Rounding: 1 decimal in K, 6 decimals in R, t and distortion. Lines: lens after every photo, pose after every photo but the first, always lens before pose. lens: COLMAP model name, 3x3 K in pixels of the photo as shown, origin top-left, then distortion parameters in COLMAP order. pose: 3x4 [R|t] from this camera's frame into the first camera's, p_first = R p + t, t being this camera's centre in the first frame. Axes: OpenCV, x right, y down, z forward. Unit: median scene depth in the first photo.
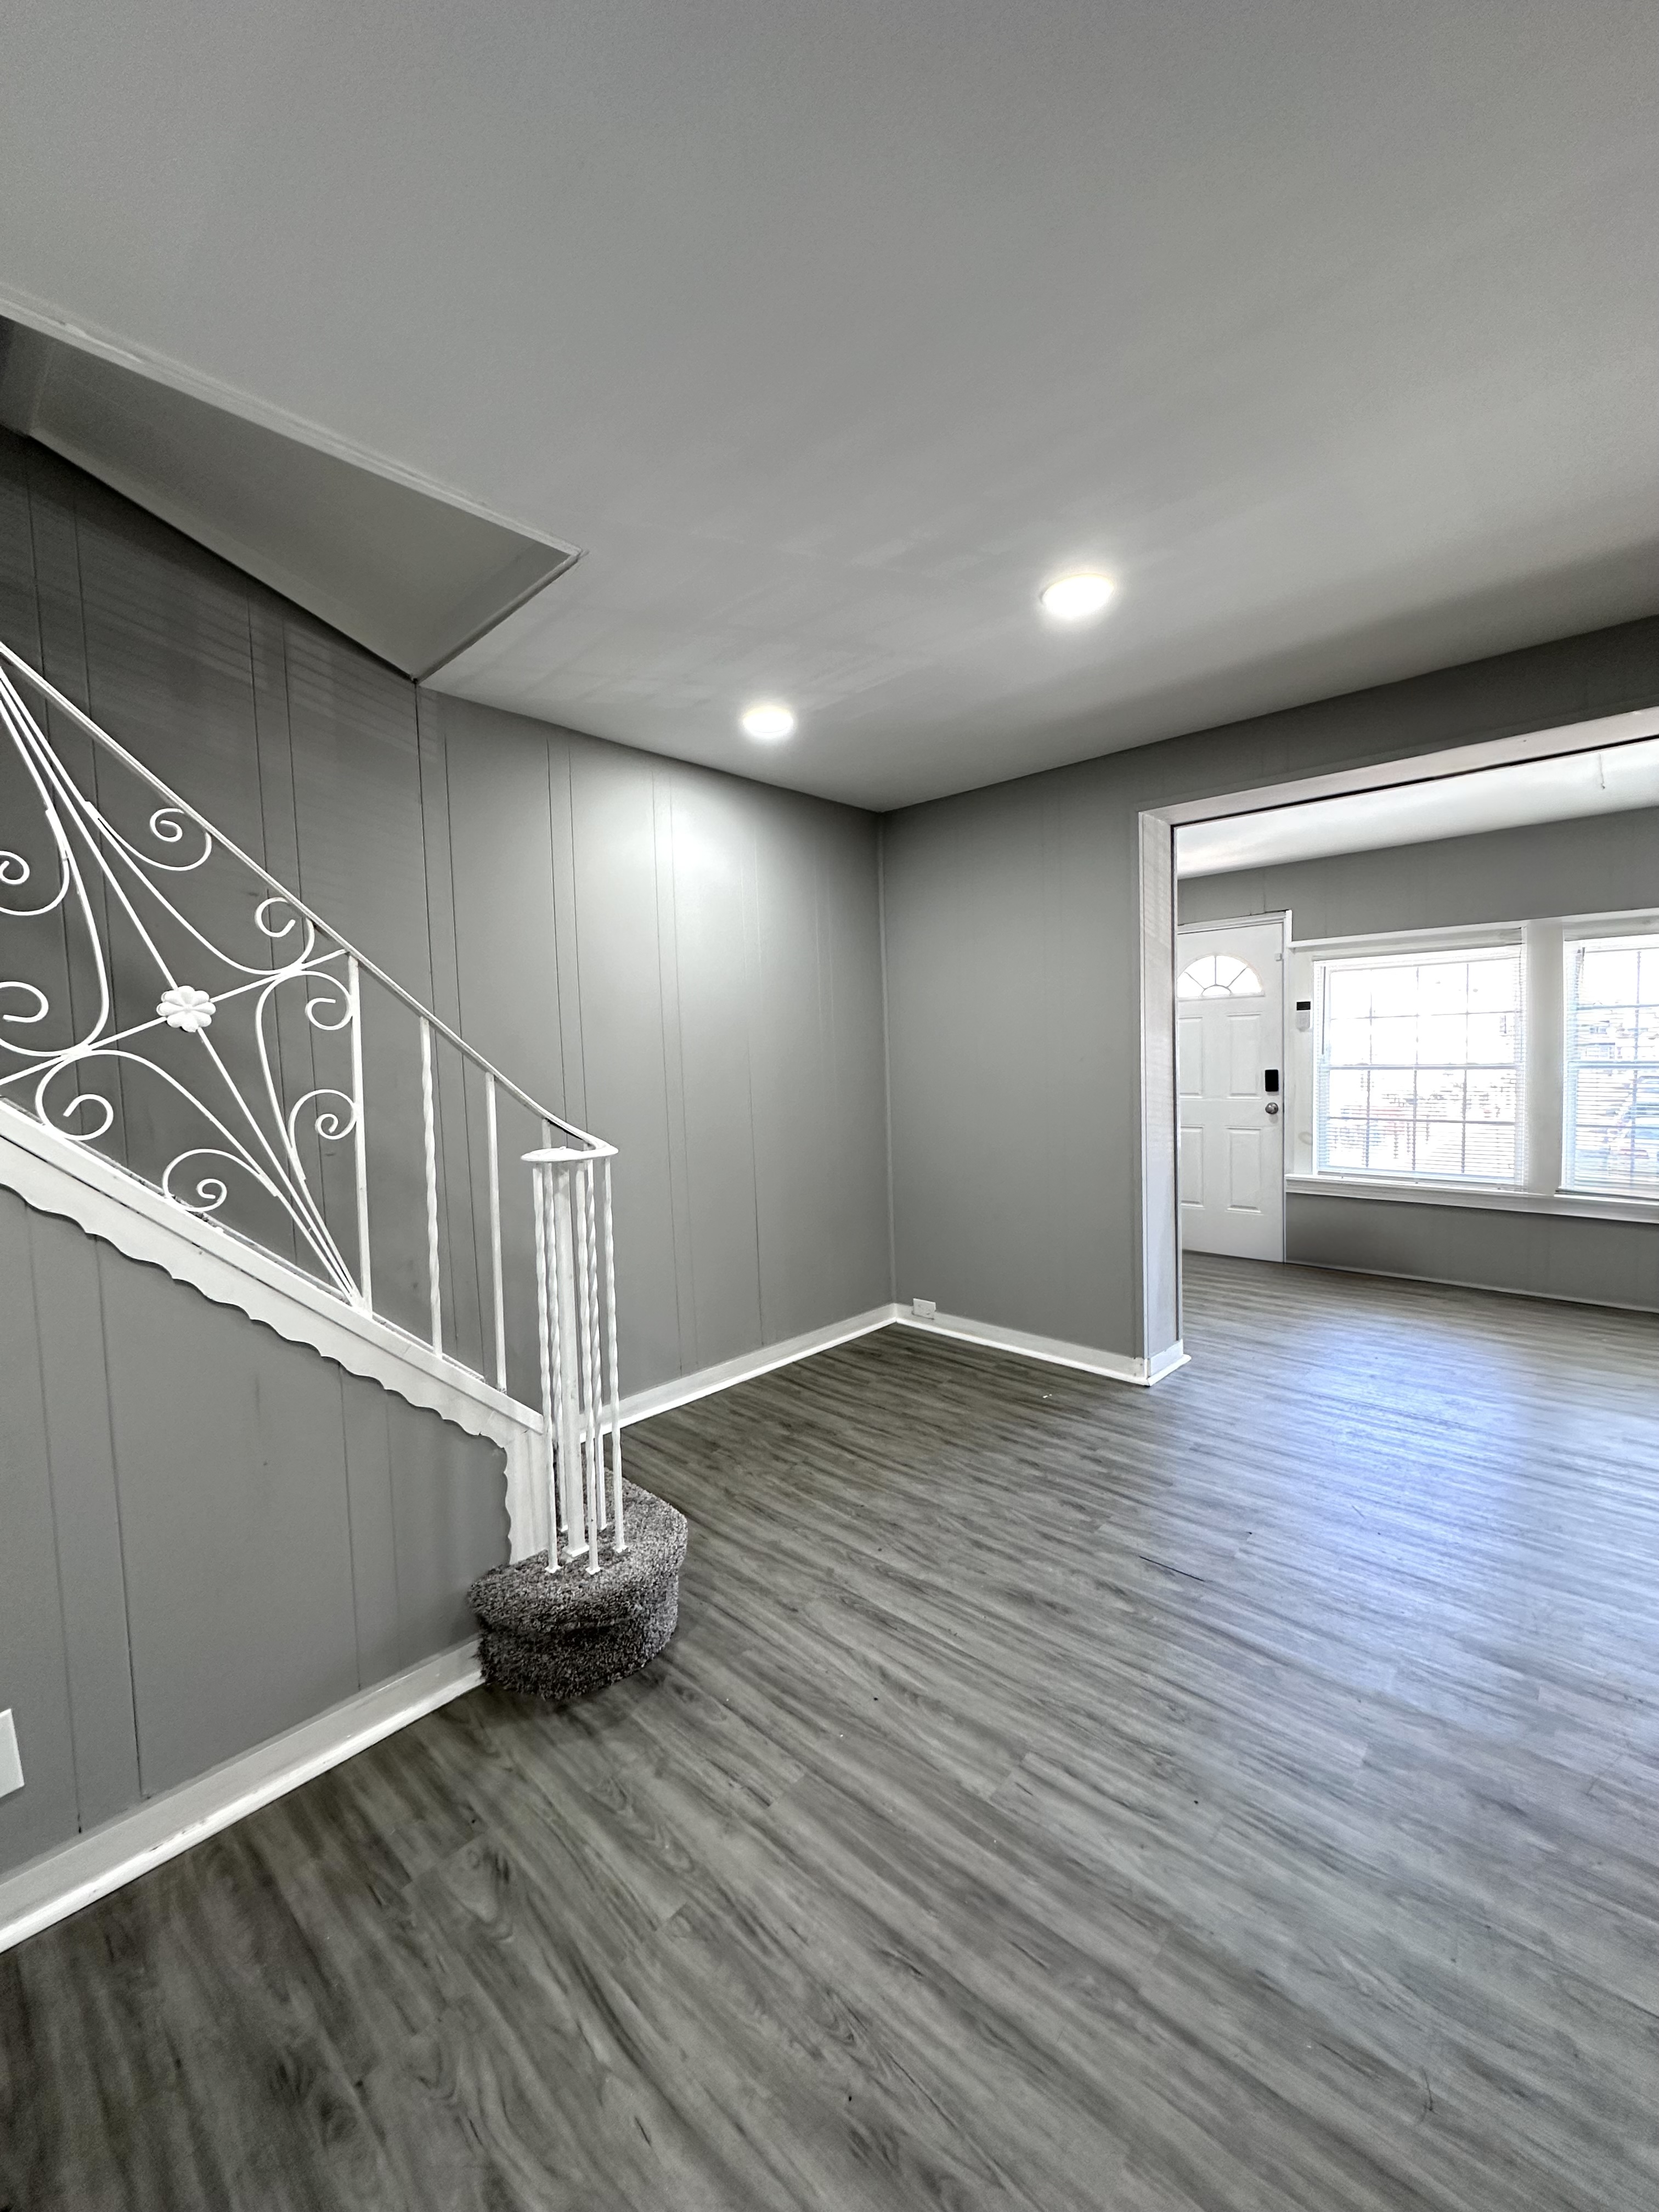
lens RADIAL K [[893.3, 0, 827.1], [0, 893.3, 1103.3], [0, 0, 1]] dist [0.000372, 0.000082]
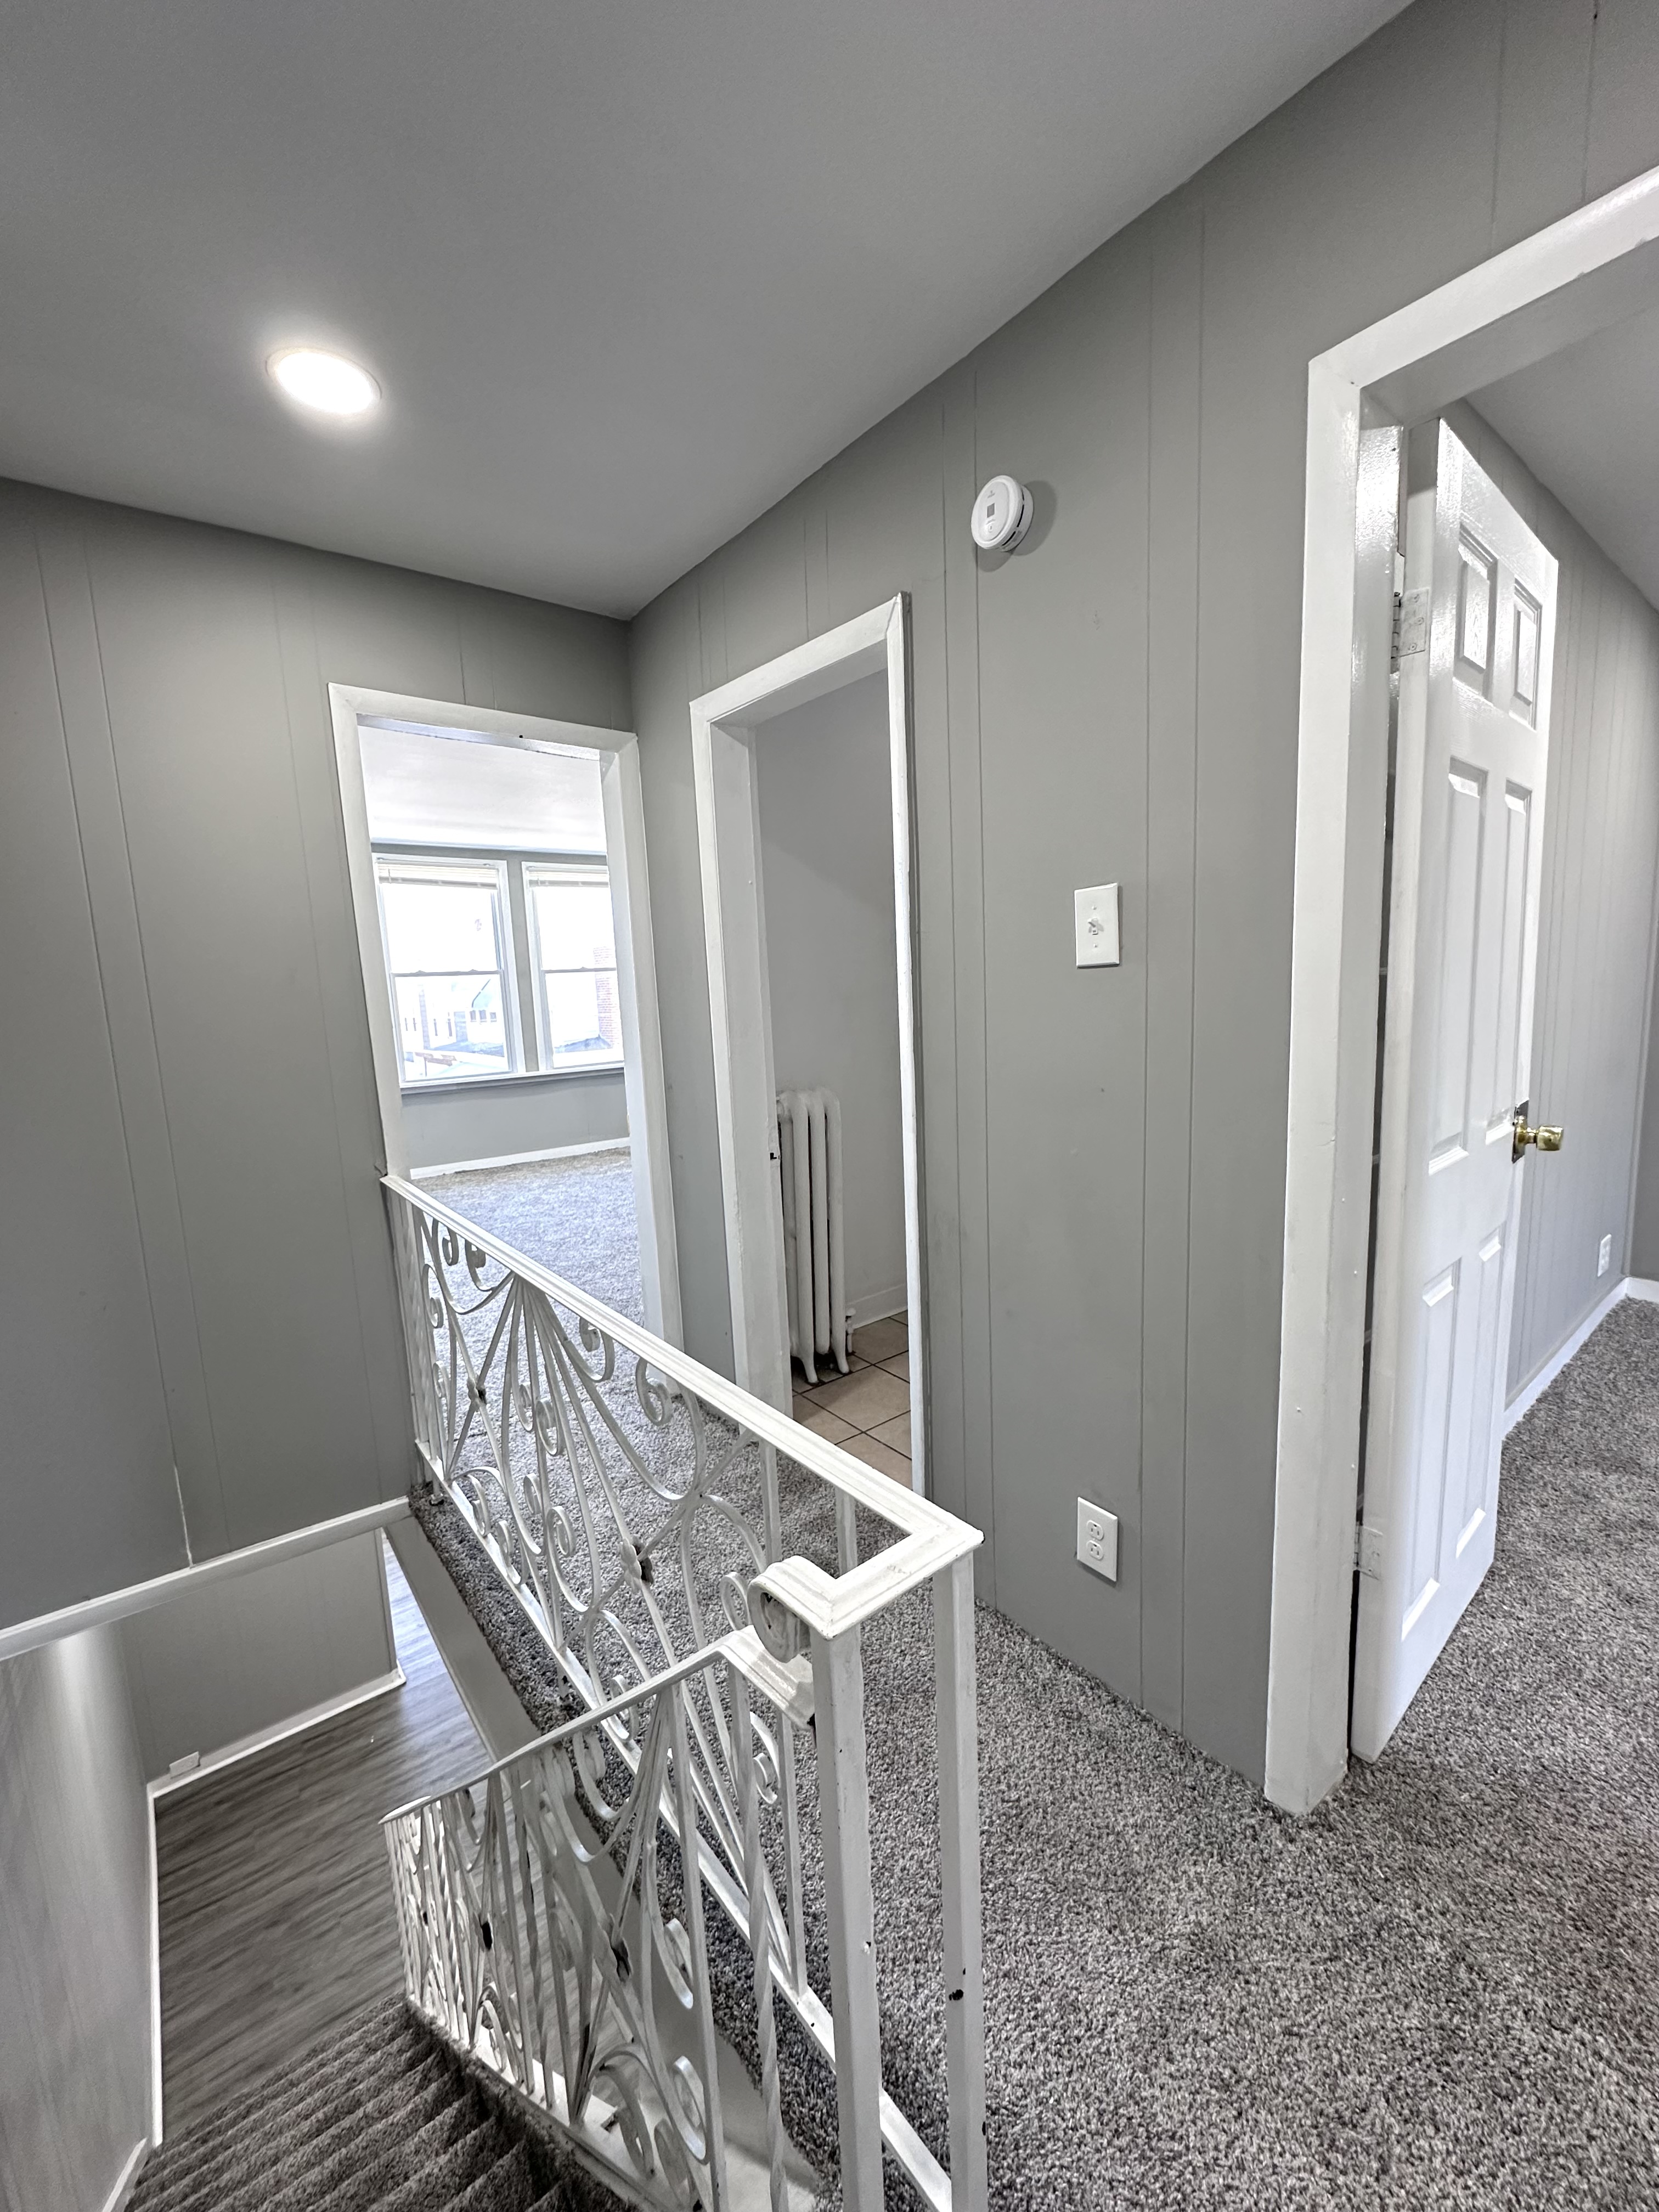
lens RADIAL K [[893.3, 0, 827.7], [0, 893.3, 1111.0], [0, 0, 1]] dist [0.000372, 0.000082]
pose [[0.154252, -0.114561, 0.981368, -0.939731], [0.092222, 0.990588, 0.101142, -0.757166], [-0.983718, 0.074902, 0.163365, -0.055397]]
